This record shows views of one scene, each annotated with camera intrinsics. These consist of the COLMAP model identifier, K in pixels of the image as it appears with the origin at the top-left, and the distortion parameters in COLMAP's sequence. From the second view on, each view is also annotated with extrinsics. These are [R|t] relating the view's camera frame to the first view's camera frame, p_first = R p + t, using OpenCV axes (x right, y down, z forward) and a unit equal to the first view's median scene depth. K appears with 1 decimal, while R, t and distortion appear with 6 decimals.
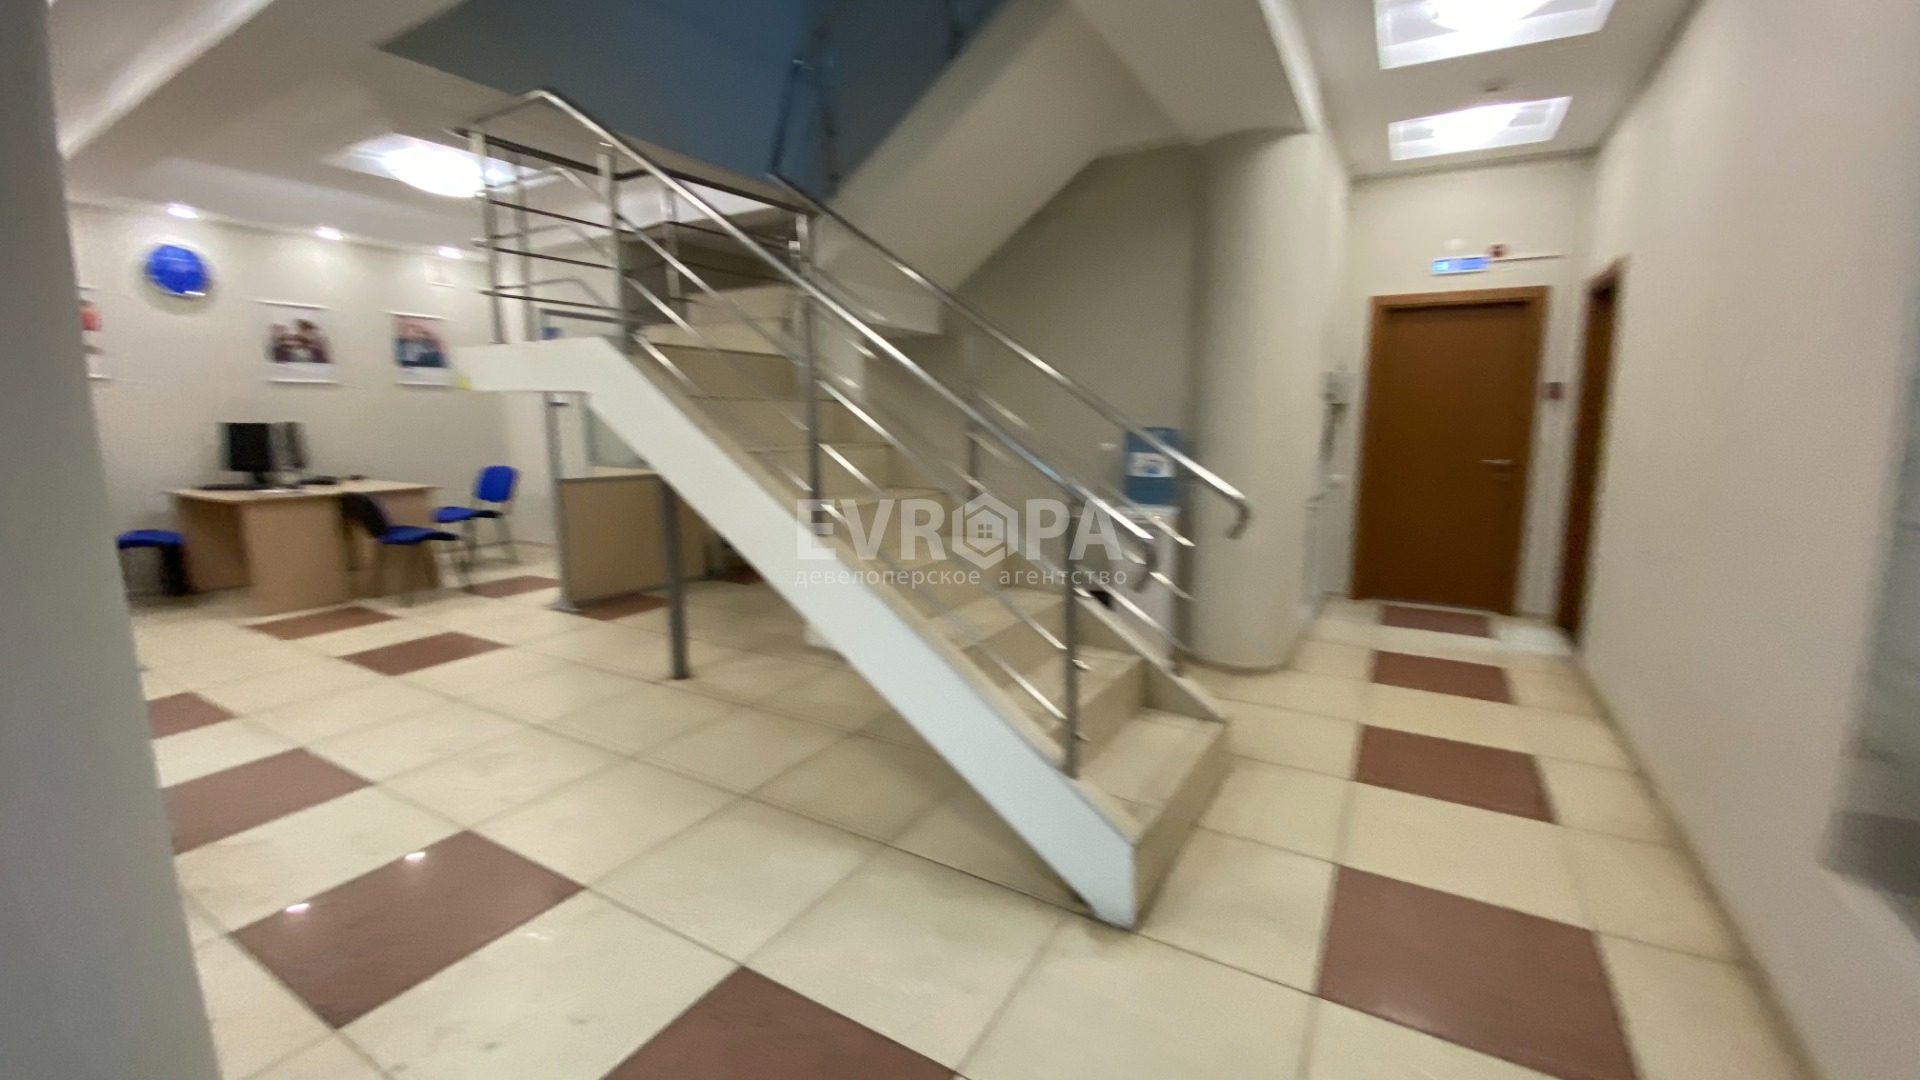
lens RADIAL K [[783.4, 0, 951.6], [0, 783.4, 544.4], [0, 0, 1]] dist [0.033075, -0.023212]
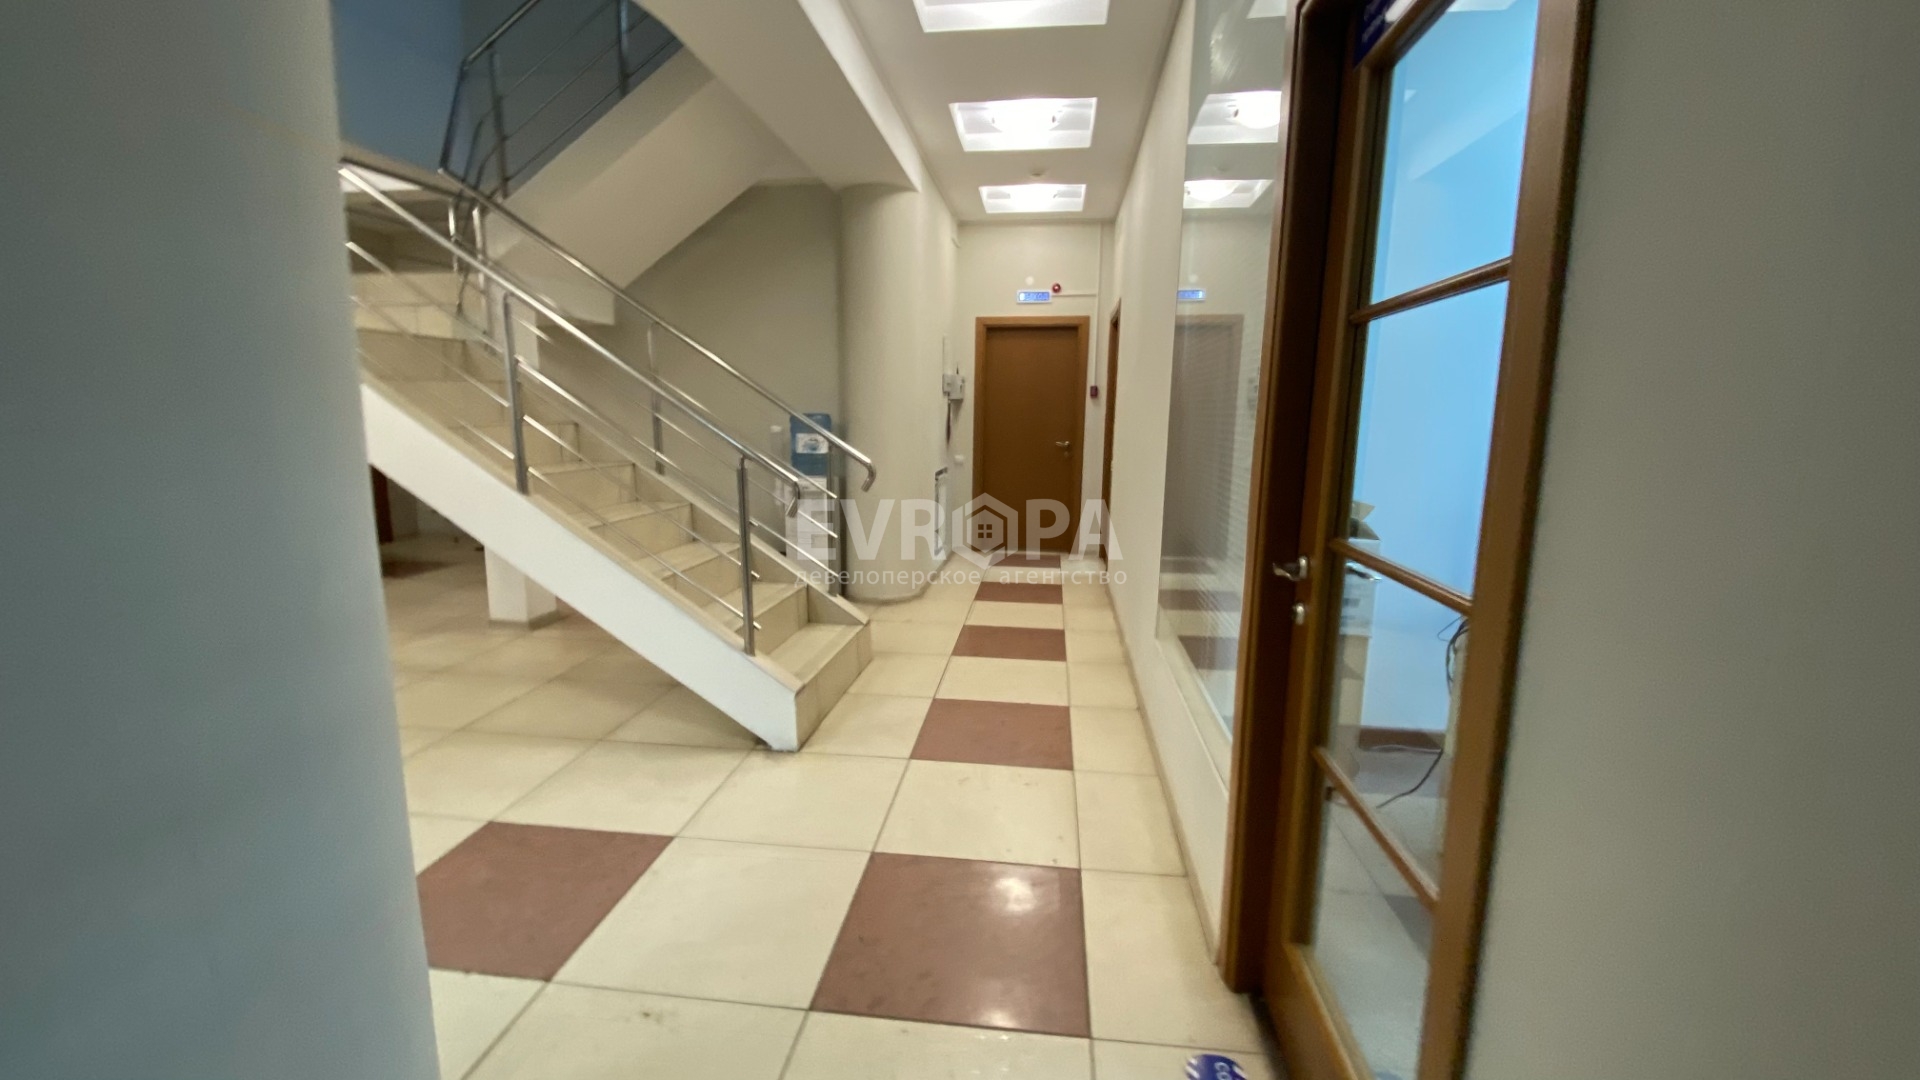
lens RADIAL K [[783.4, 0, 951.6], [0, 783.4, 544.4], [0, 0, 1]] dist [0.033075, -0.023212]
pose [[0.922811, -0.051707, 0.381766, -0.023097], [0.050449, 0.998638, 0.013311, 0.057644], [-0.381934, 0.006977, 0.924163, -0.243204]]
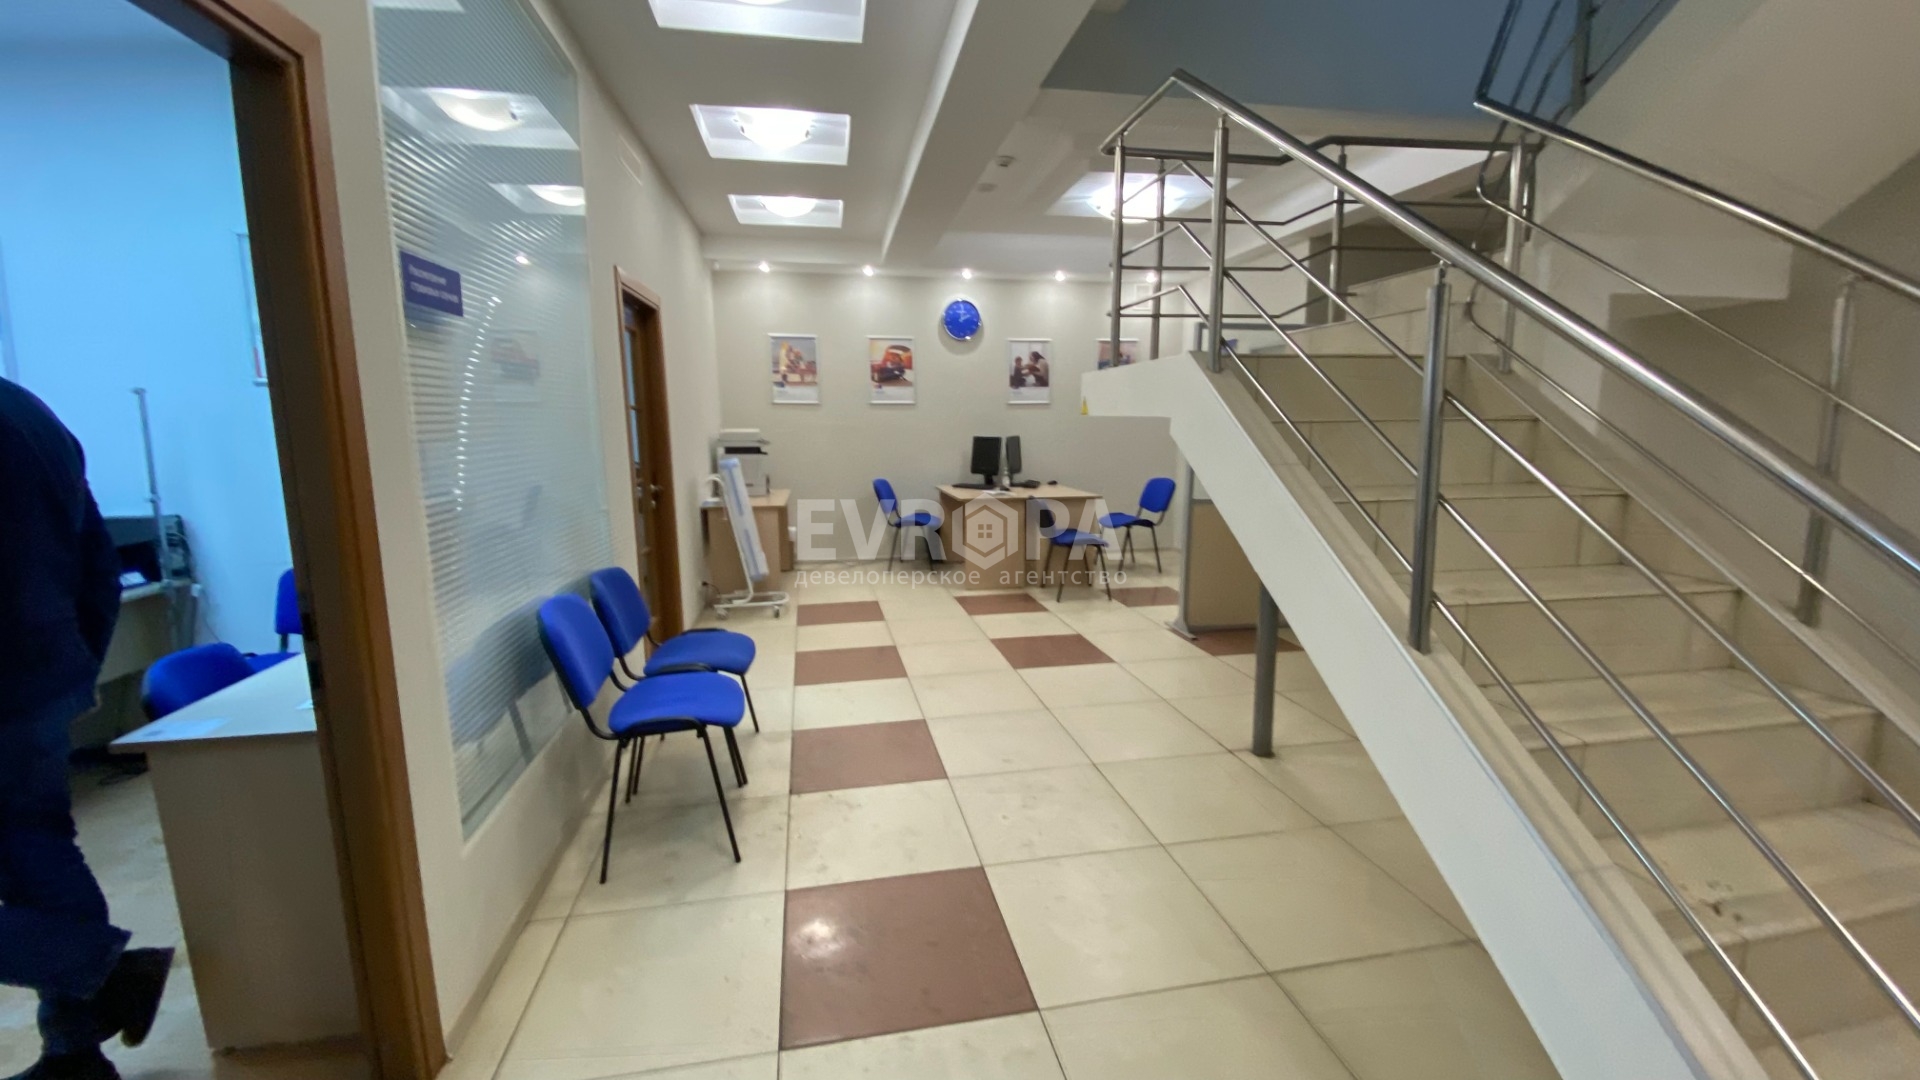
lens RADIAL K [[783.4, 0, 951.6], [0, 783.4, 544.4], [0, 0, 1]] dist [0.033075, -0.023212]
pose [[0.673042, 0.111728, -0.731116, 0.018739], [-0.118371, 0.992054, 0.042636, -0.045345], [0.730070, 0.057847, 0.680919, 0.180569]]
